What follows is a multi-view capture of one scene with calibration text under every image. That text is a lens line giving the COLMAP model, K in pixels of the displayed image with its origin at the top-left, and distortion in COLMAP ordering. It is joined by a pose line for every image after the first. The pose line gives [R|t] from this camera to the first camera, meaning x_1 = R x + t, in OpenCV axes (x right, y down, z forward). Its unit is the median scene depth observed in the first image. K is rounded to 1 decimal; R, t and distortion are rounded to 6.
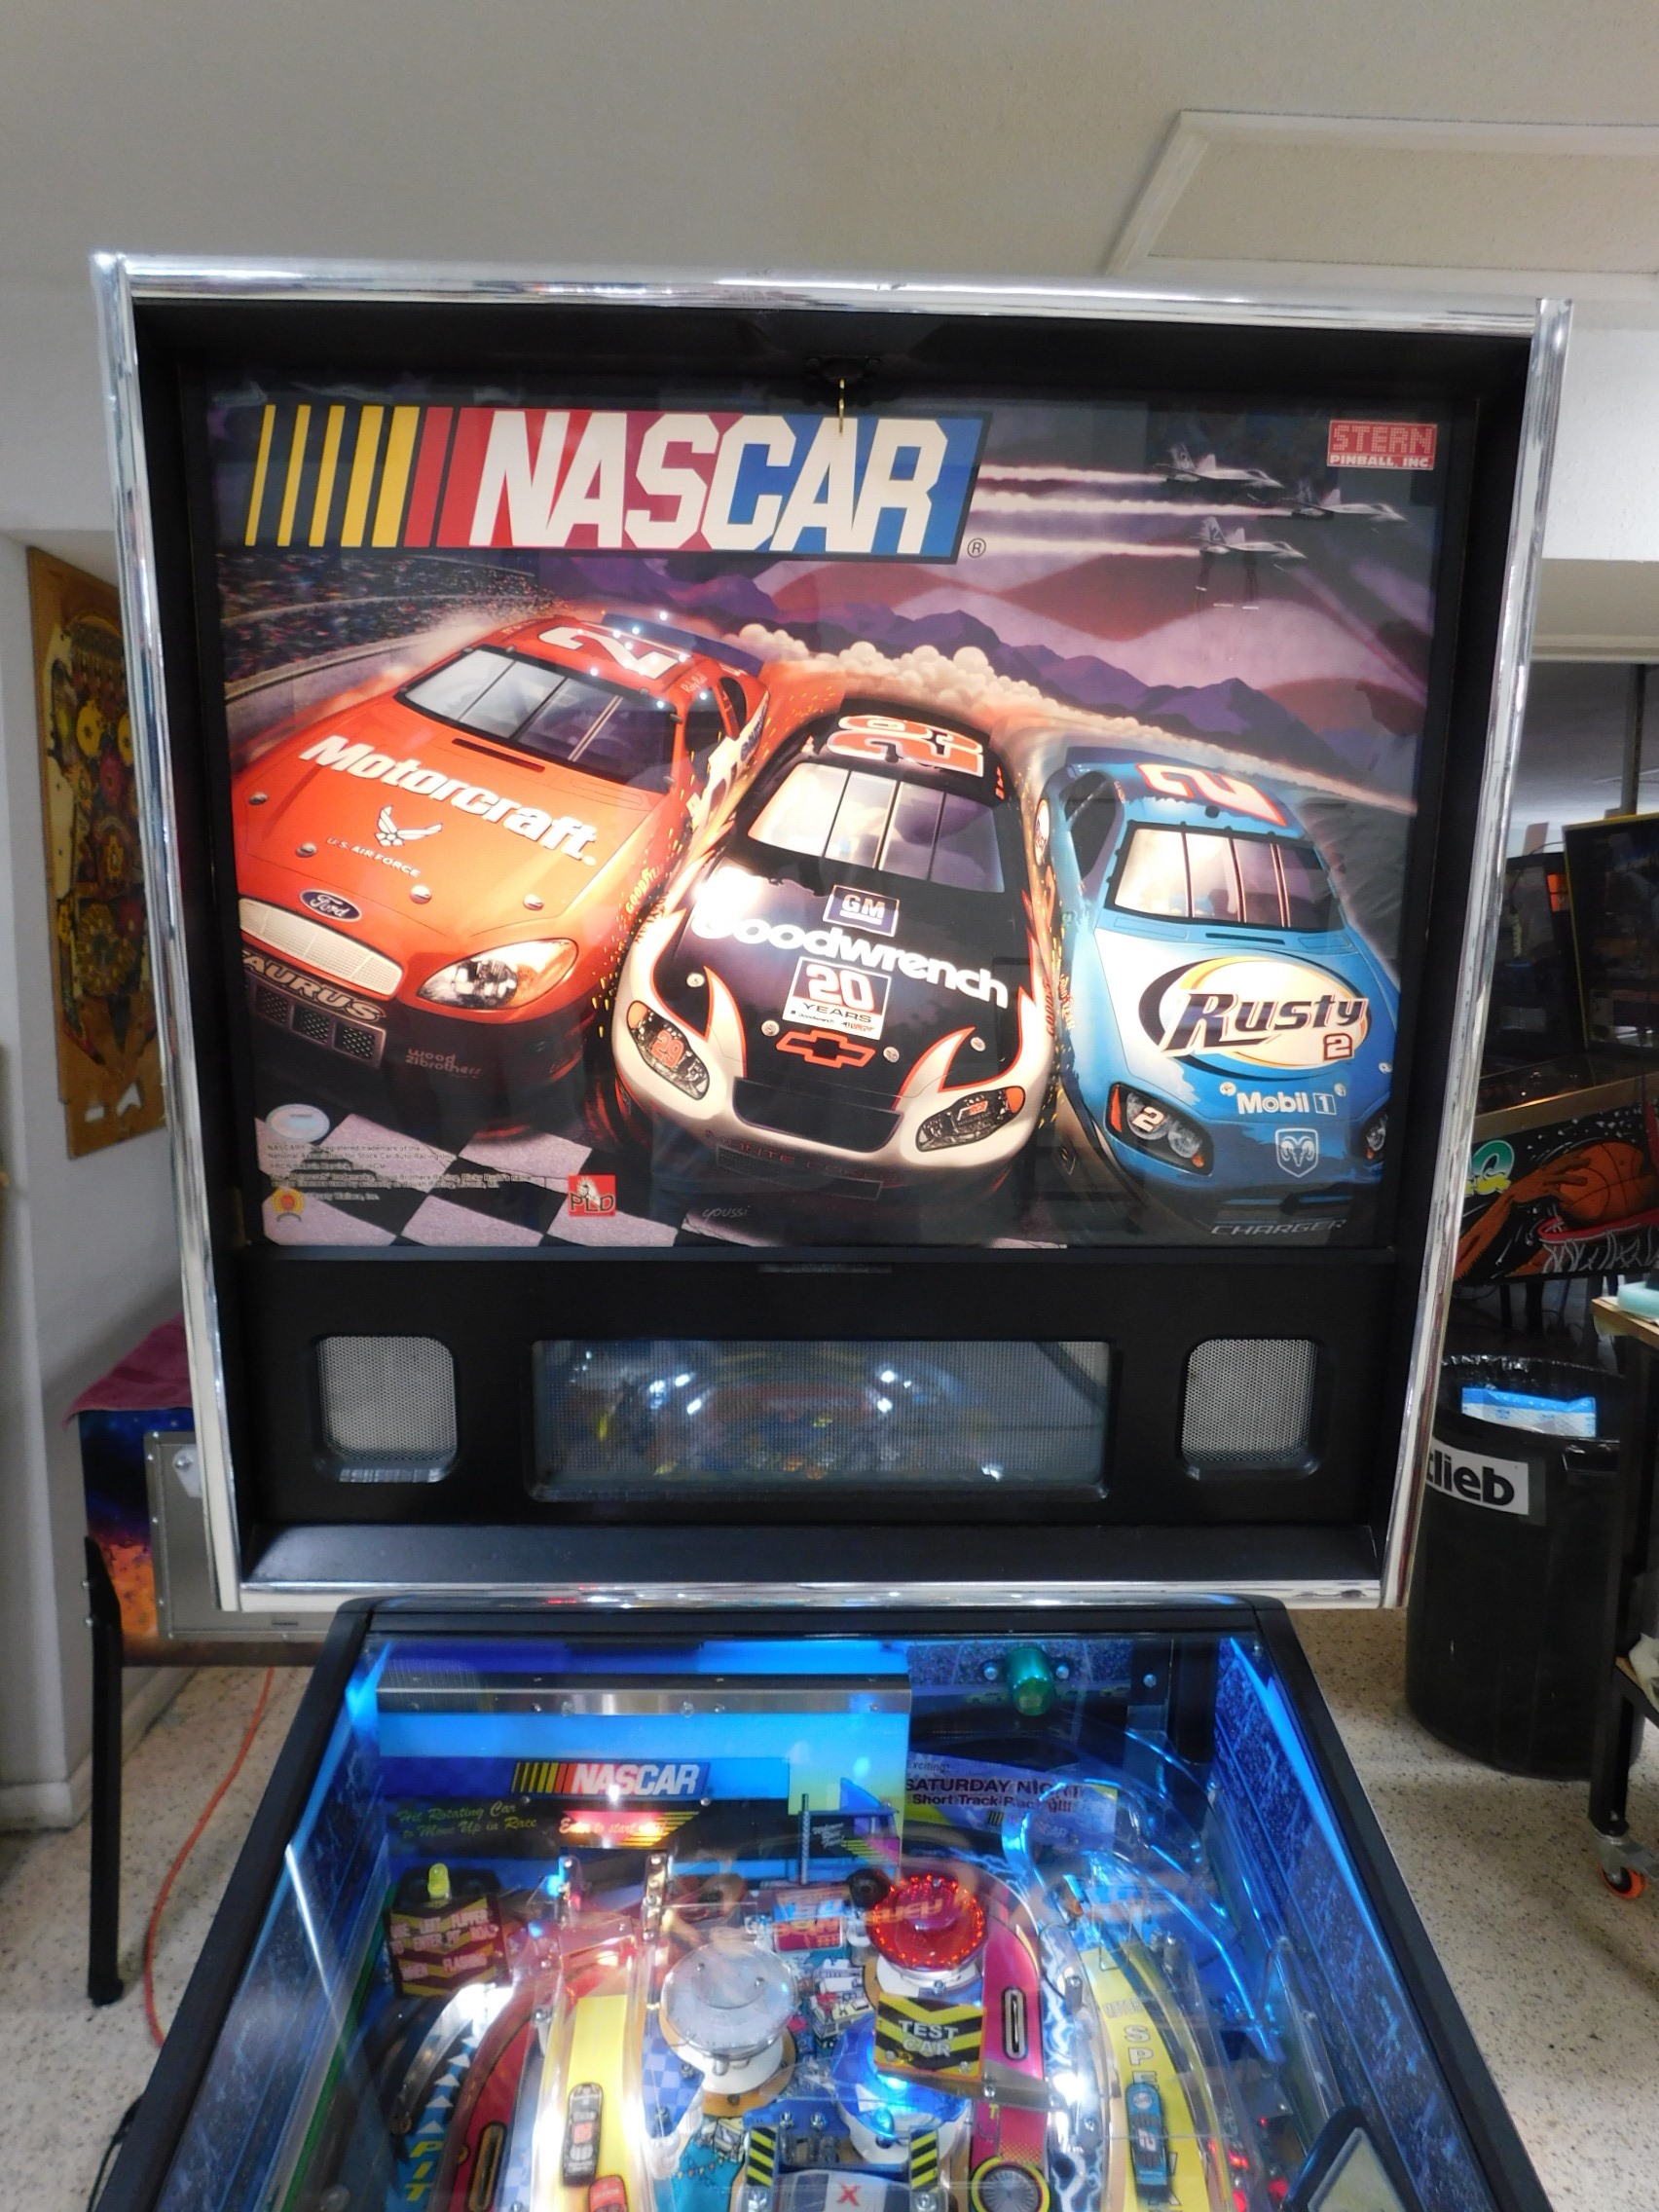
lens RADIAL K [[1461.7, 0, 841.9], [0, 1461.7, 1121.3], [0, 0, 1]] dist [-0.054561, 0.046596]
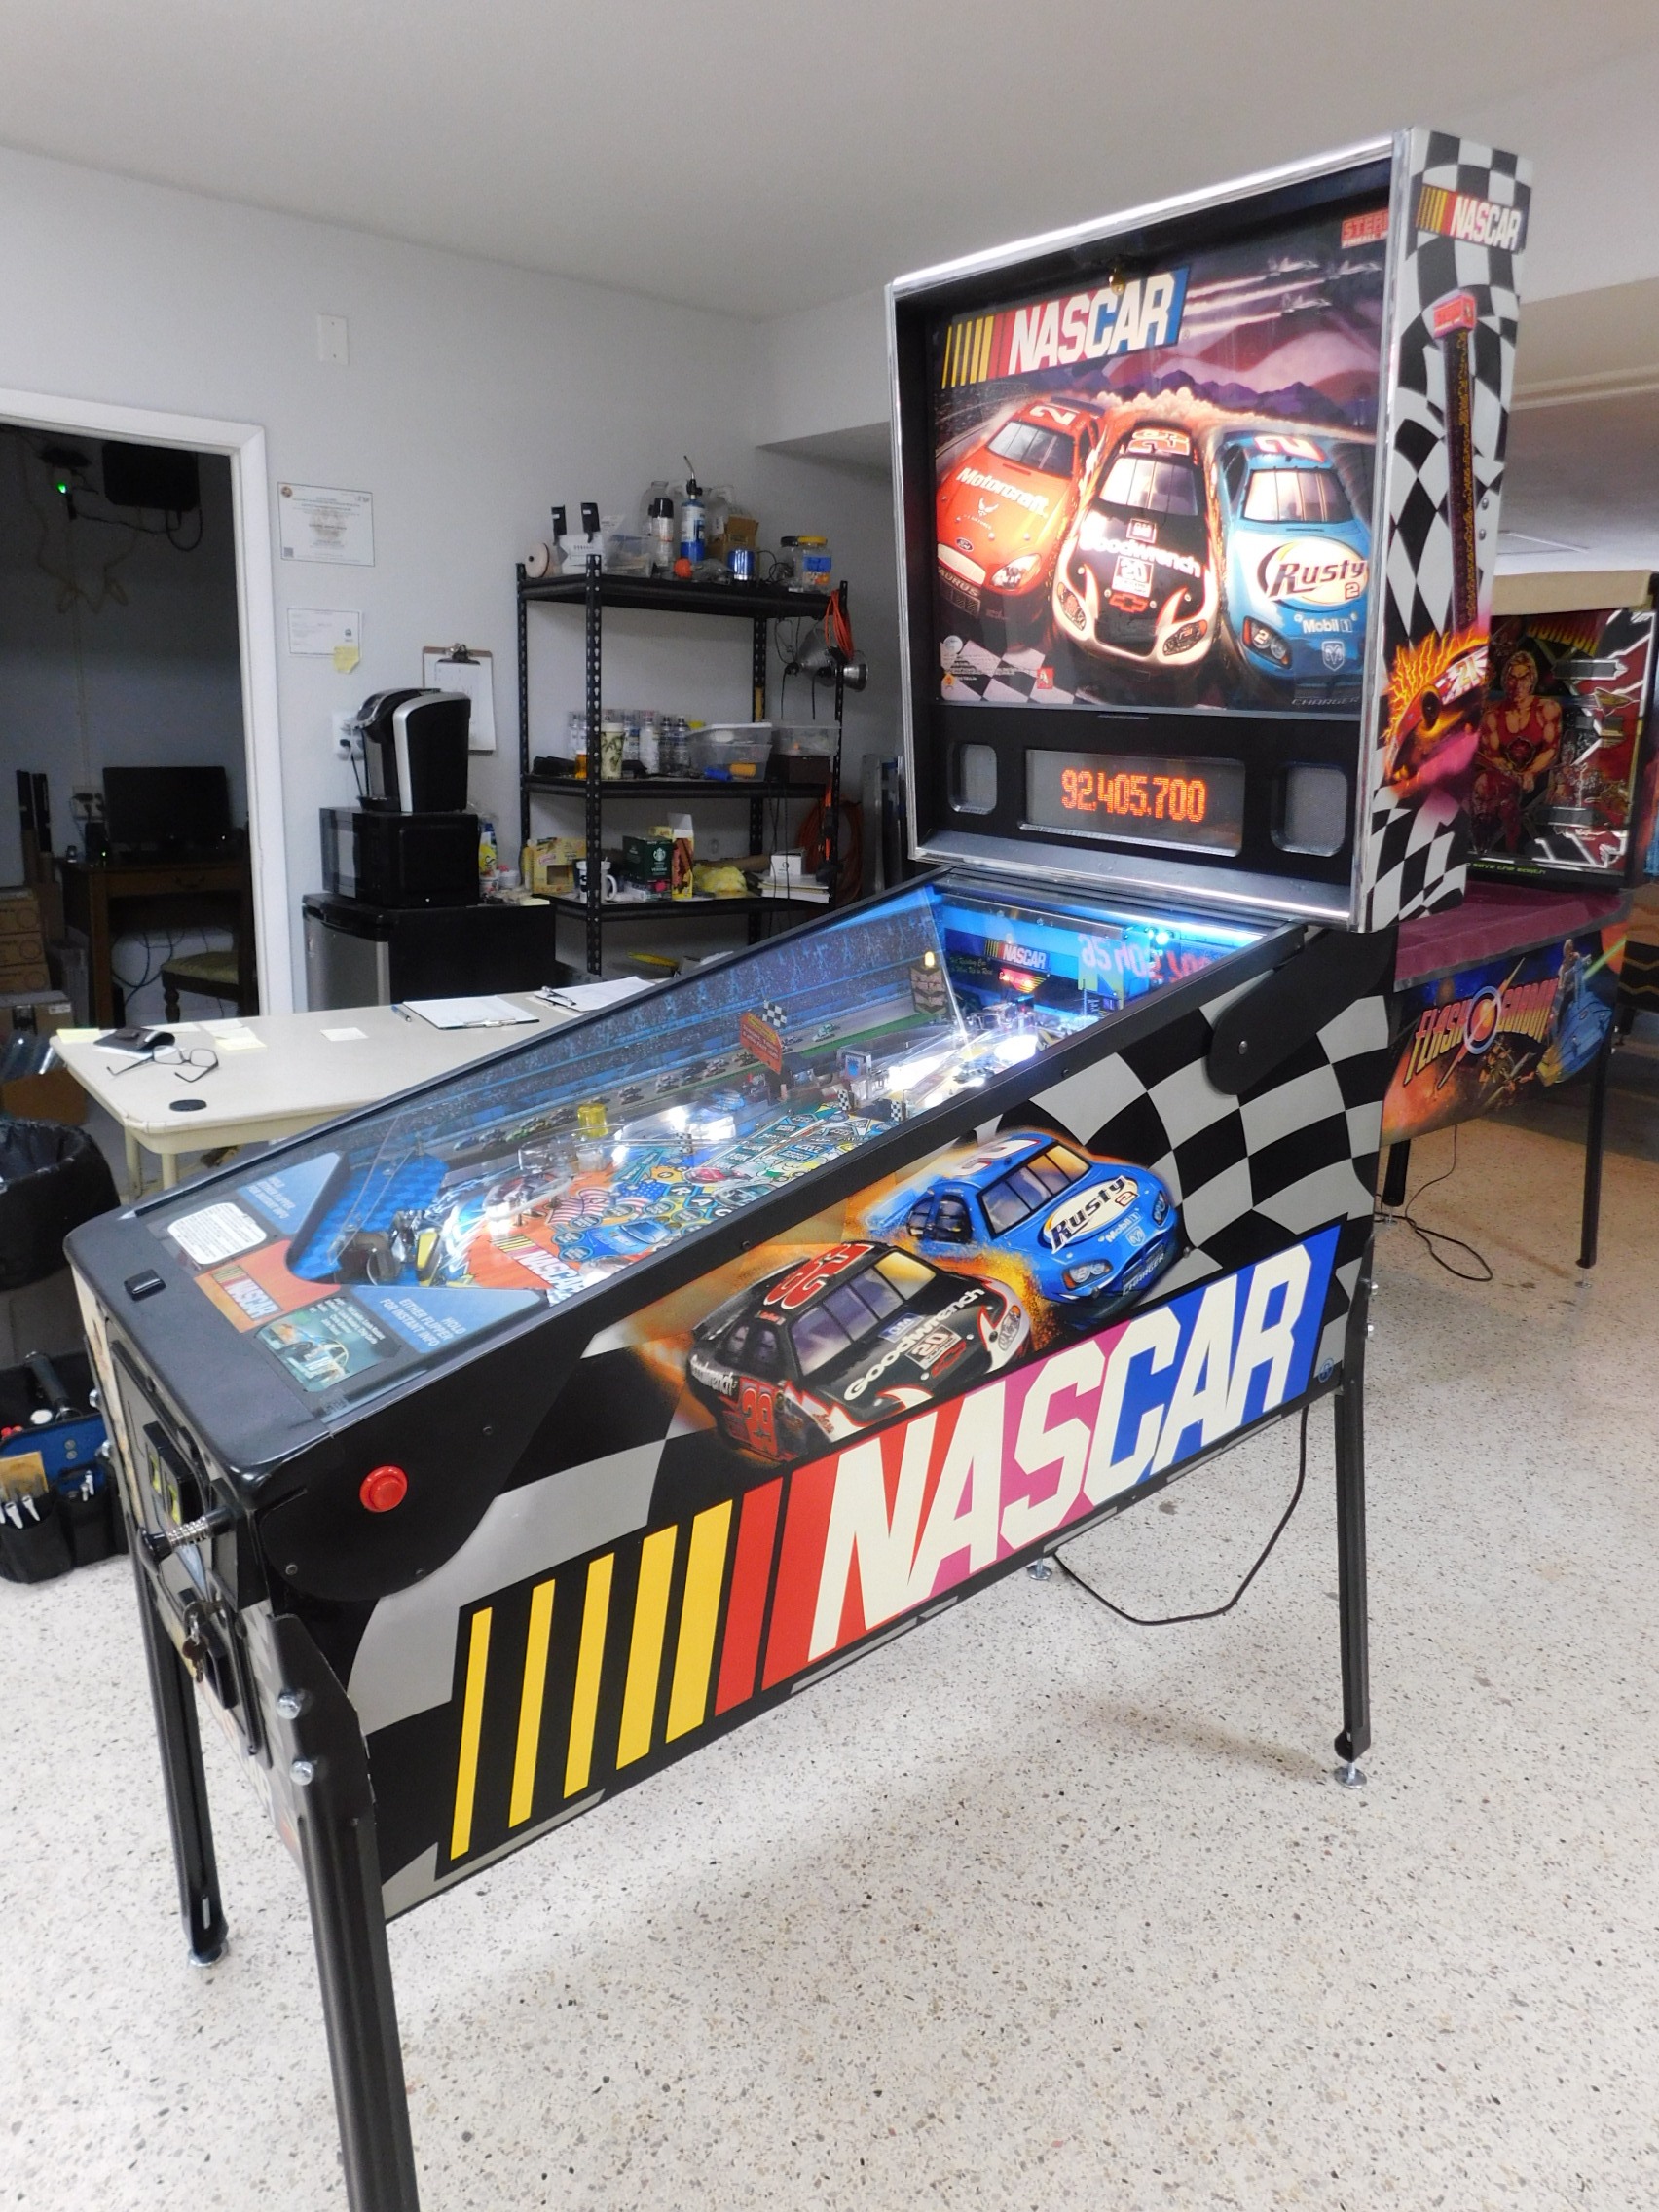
lens RADIAL K [[1461.7, 0, 829.6], [0, 1461.7, 1102.9], [0, 0, 1]] dist [-0.054561, 0.046596]
pose [[0.588700, 0.222929, -0.777004, 1.467234], [-0.124216, 0.974752, 0.185552, 0.306194], [0.798751, -0.012718, 0.601527, -0.560943]]
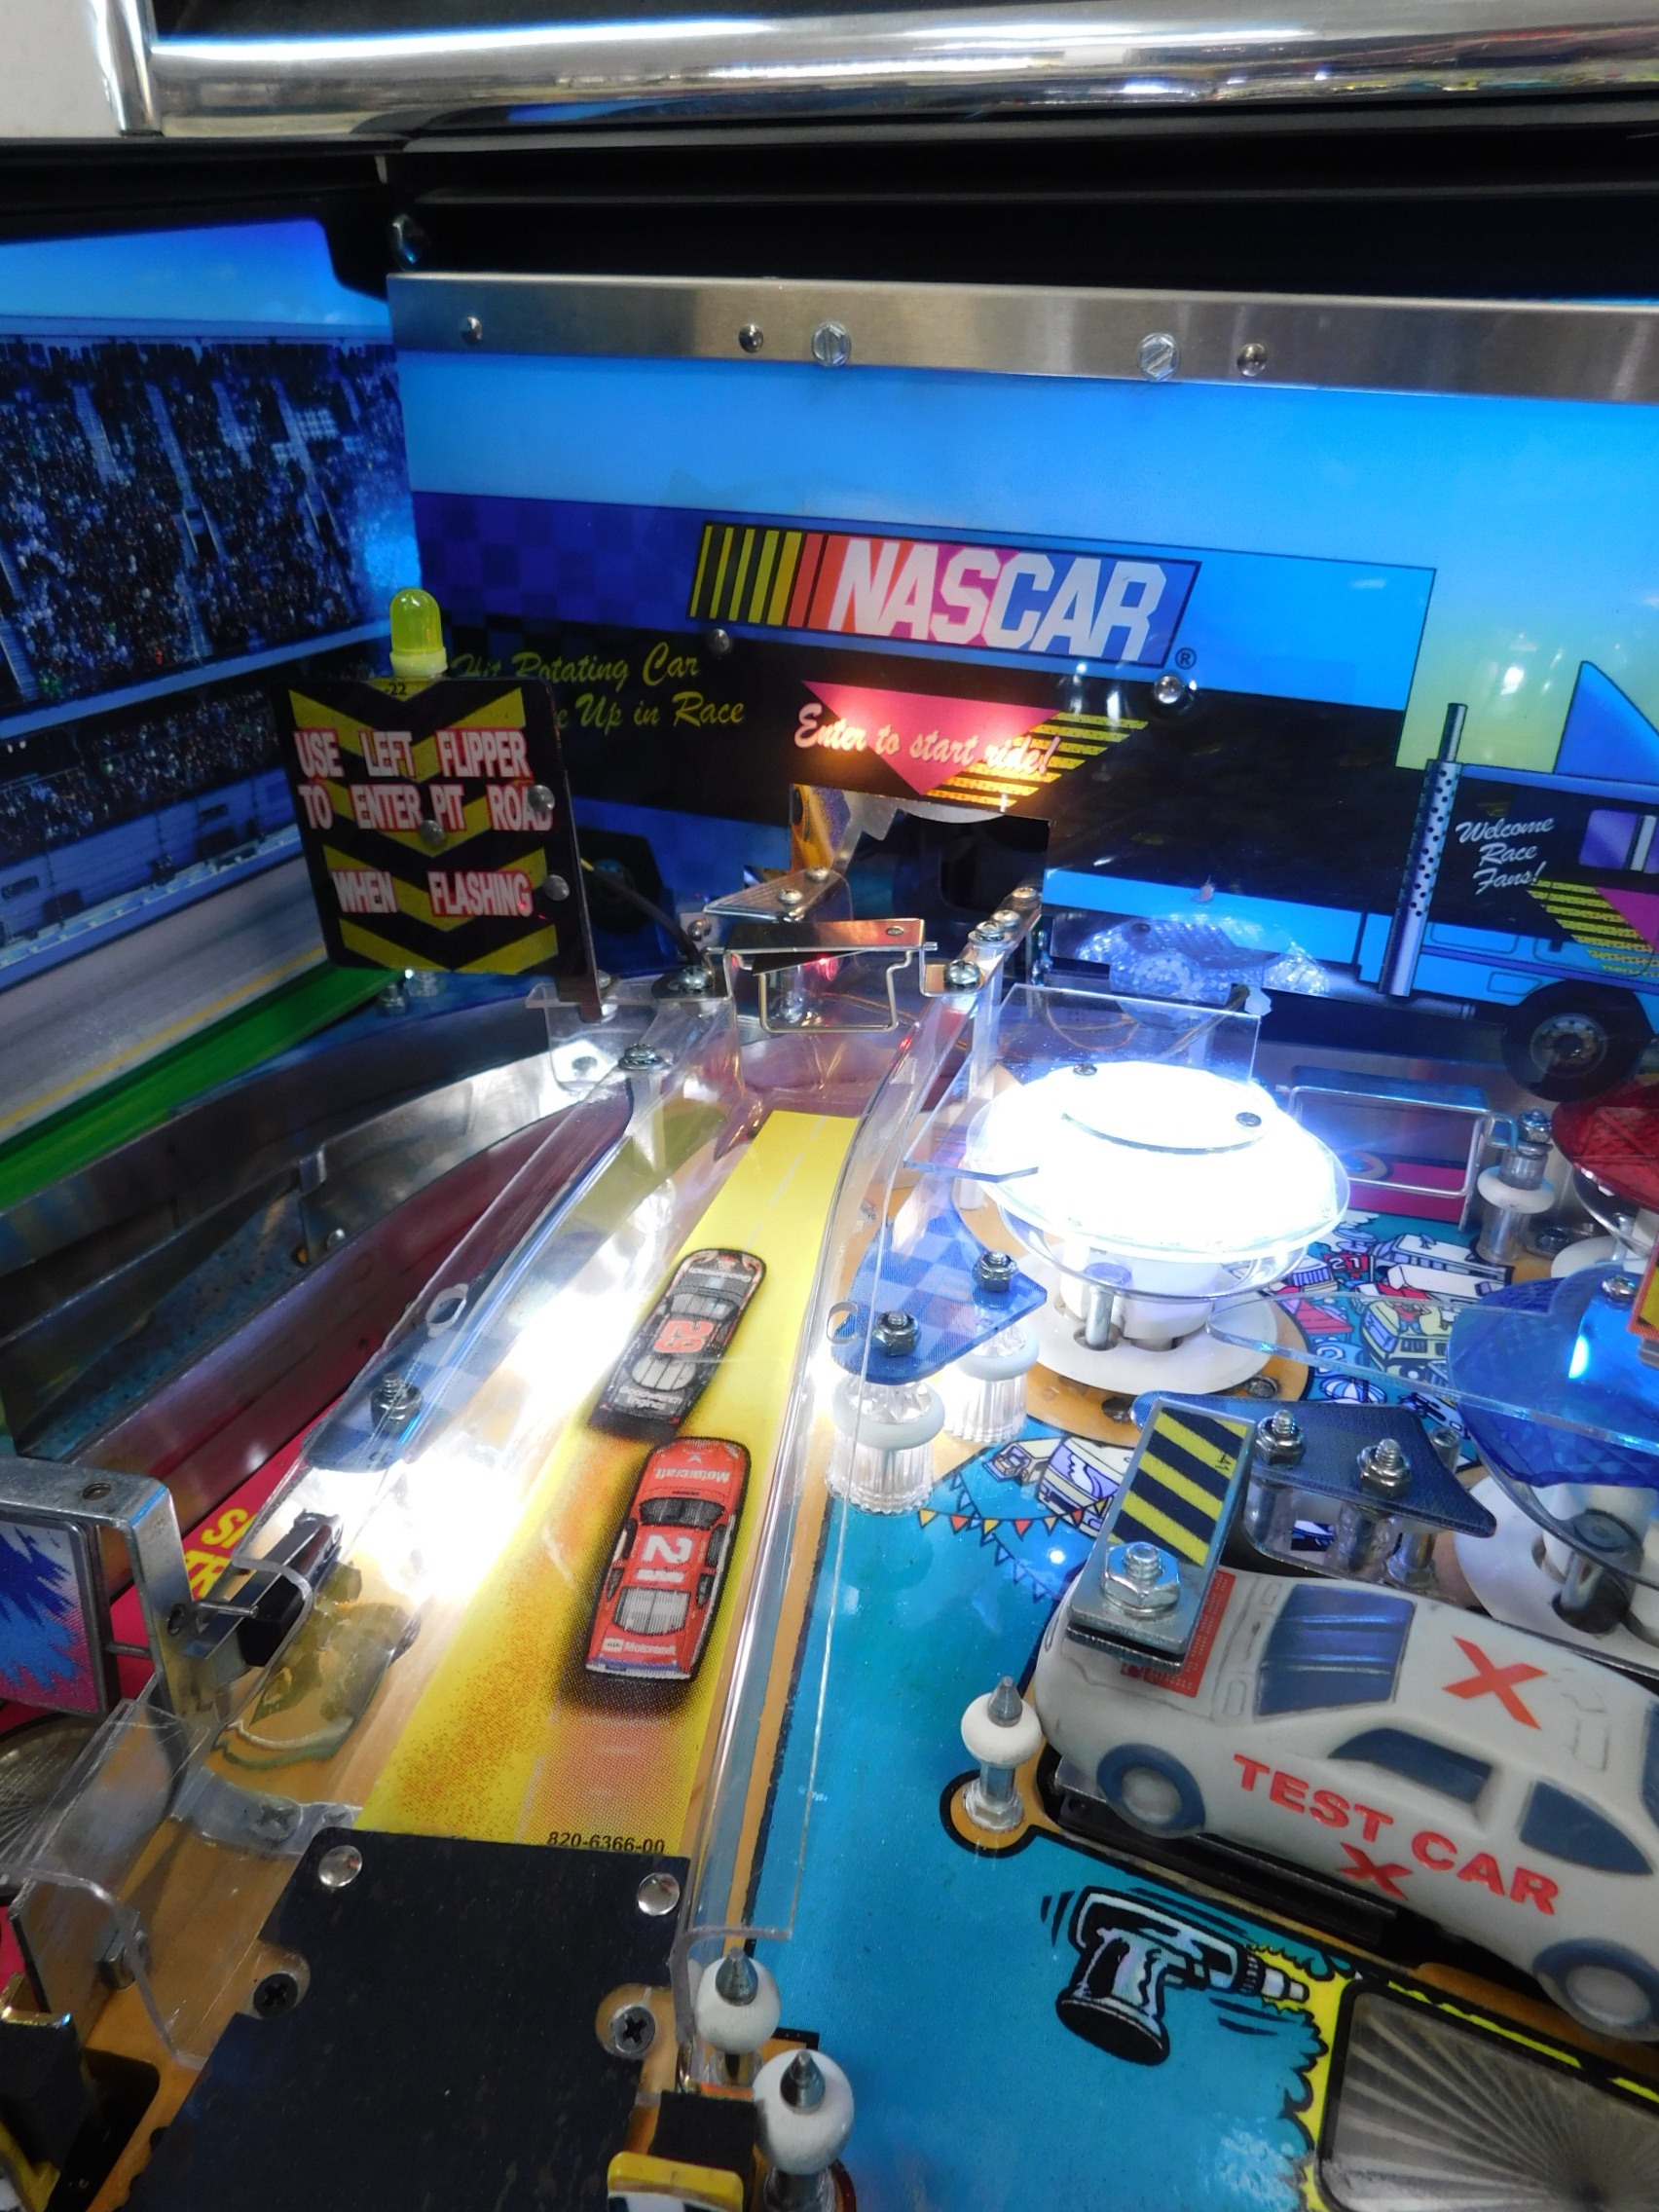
lens RADIAL K [[1461.7, 0, 845.8], [0, 1461.7, 1107.2], [0, 0, 1]] dist [-0.054561, 0.046596]
pose [[0.928168, 0.174559, -0.328683, -0.031908], [-0.105049, 0.970148, 0.218582, 0.516595], [0.357027, -0.168353, 0.918798, 0.635196]]
